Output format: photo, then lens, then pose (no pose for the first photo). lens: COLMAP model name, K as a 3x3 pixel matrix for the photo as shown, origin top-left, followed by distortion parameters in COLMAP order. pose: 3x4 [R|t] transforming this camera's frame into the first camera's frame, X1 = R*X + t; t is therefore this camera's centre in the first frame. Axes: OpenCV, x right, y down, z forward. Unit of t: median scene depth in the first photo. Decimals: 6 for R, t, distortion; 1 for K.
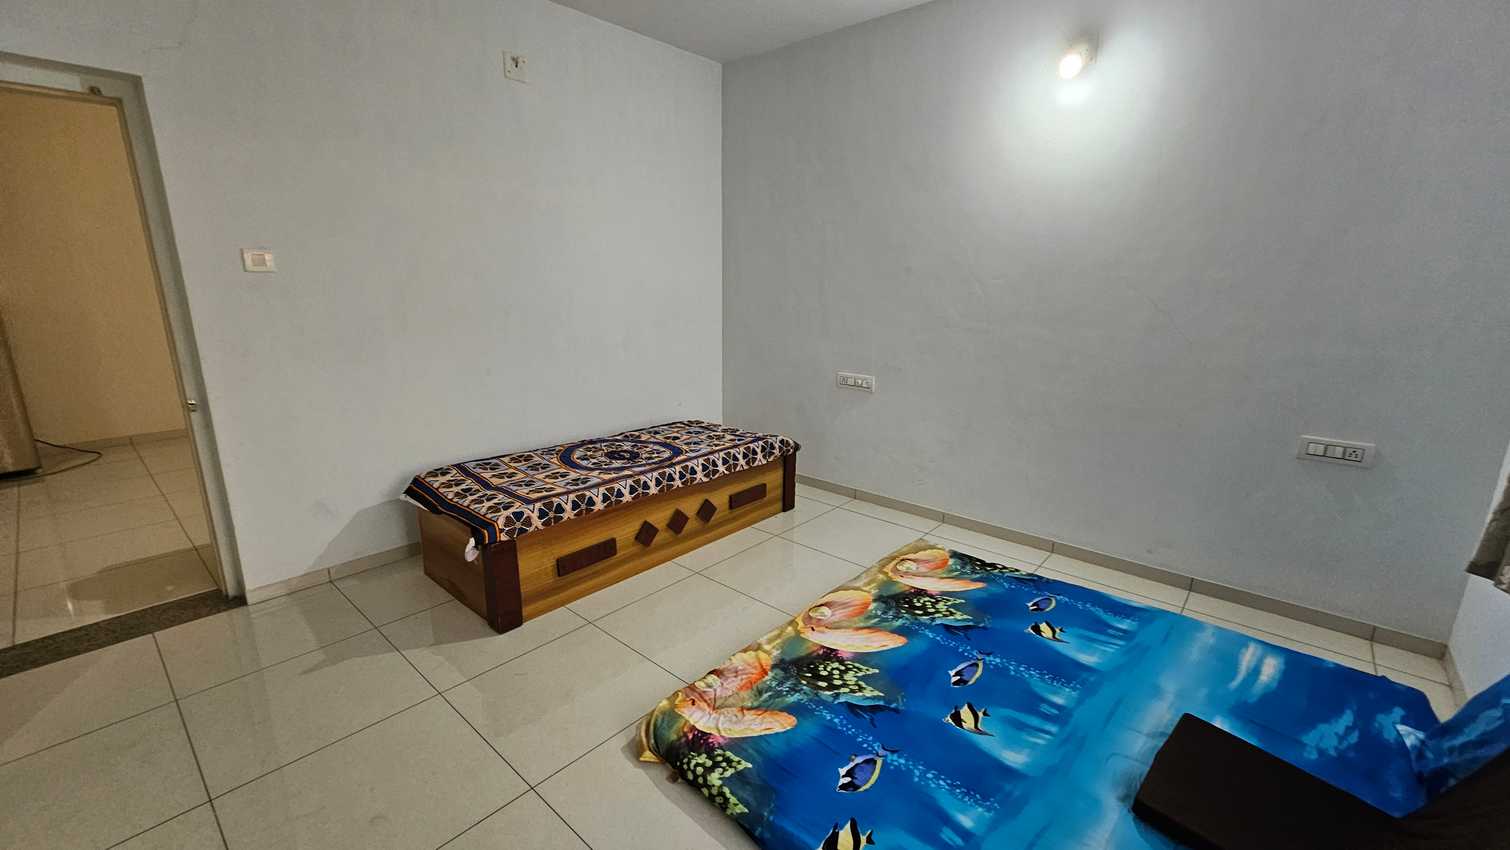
lens RADIAL K [[618.1, 0, 752.3], [0, 618.1, 427.6], [0, 0, 1]] dist [0.000415, -0.001486]
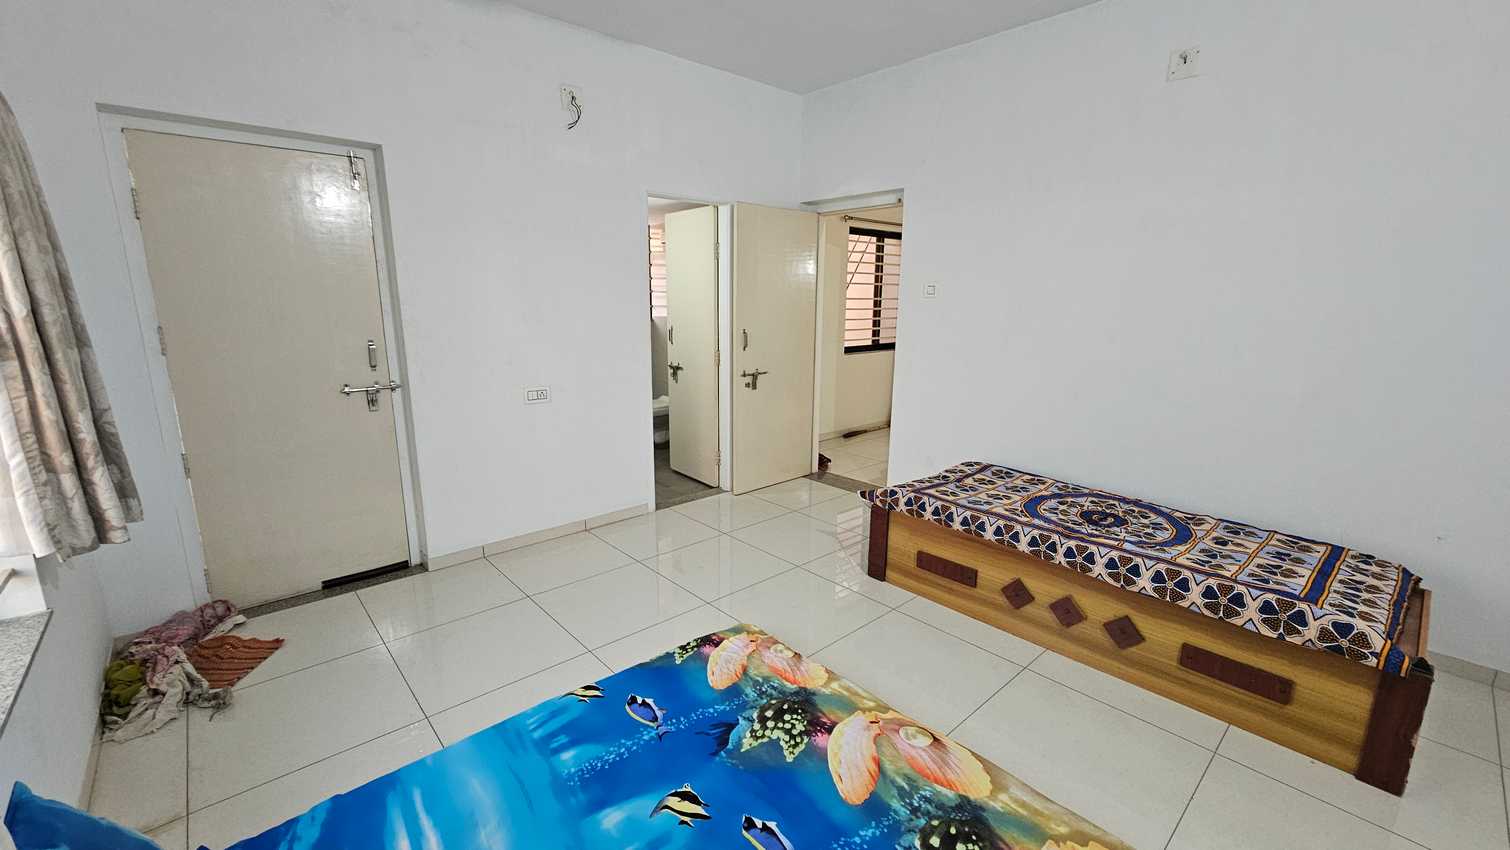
lens RADIAL K [[618.1, 0, 754.8], [0, 618.1, 434.6], [0, 0, 1]] dist [0.000415, -0.001486]
pose [[-0.112925, 0.207827, -0.971625, 0.678131], [-0.241037, 0.942940, 0.229705, -0.151857], [0.963924, 0.260137, -0.056387, 0.642054]]
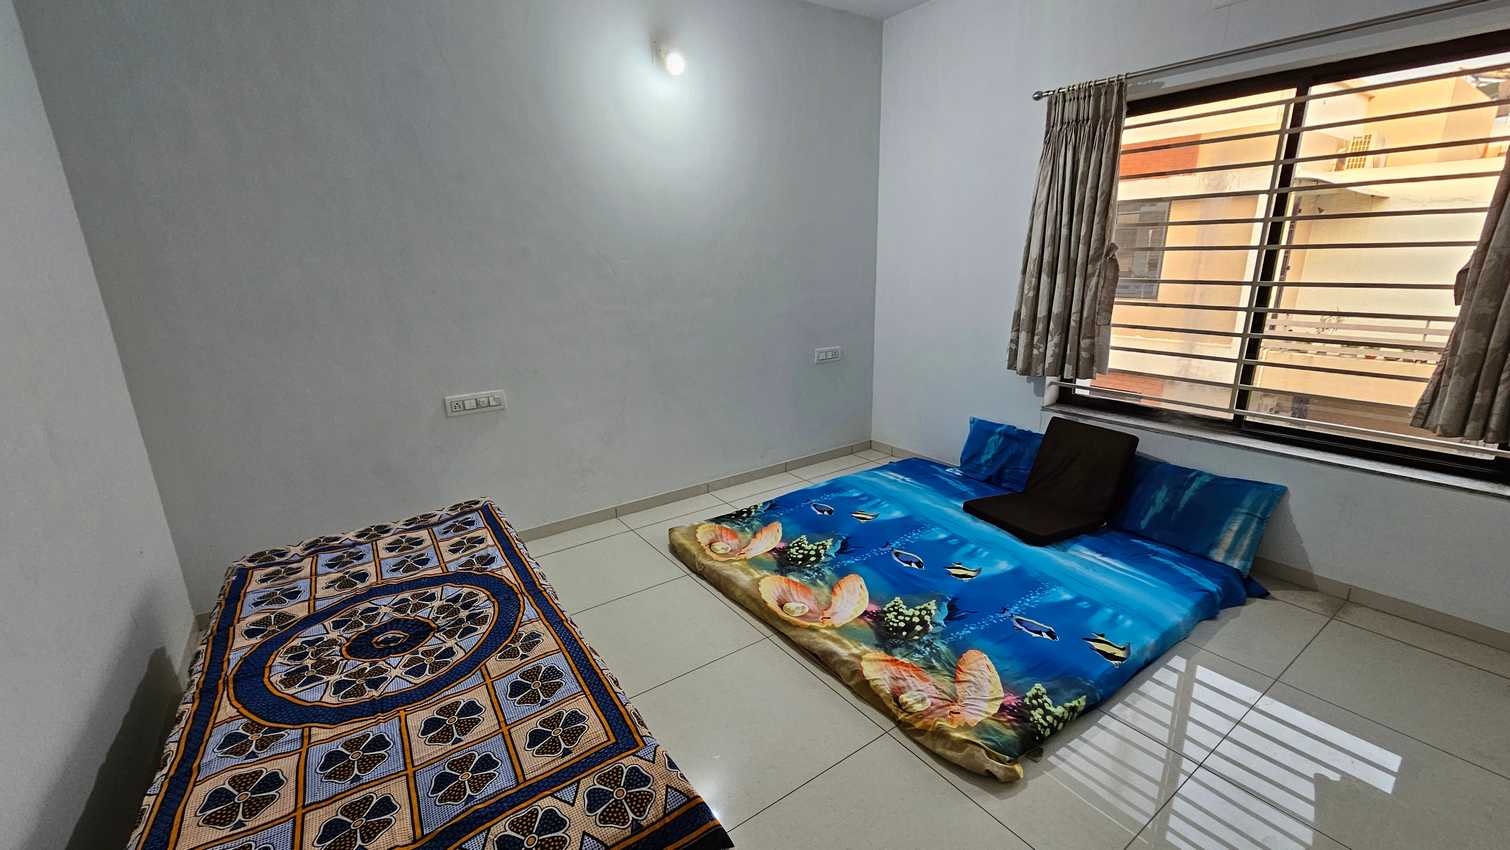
lens RADIAL K [[618.1, 0, 750.3], [0, 618.1, 416.9], [0, 0, 1]] dist [0.000415, -0.001486]
pose [[0.238872, -0.261927, 0.935059, -0.619199], [0.253742, 0.946315, 0.200258, -0.164535], [-0.937313, 0.189428, 0.292509, 0.620472]]
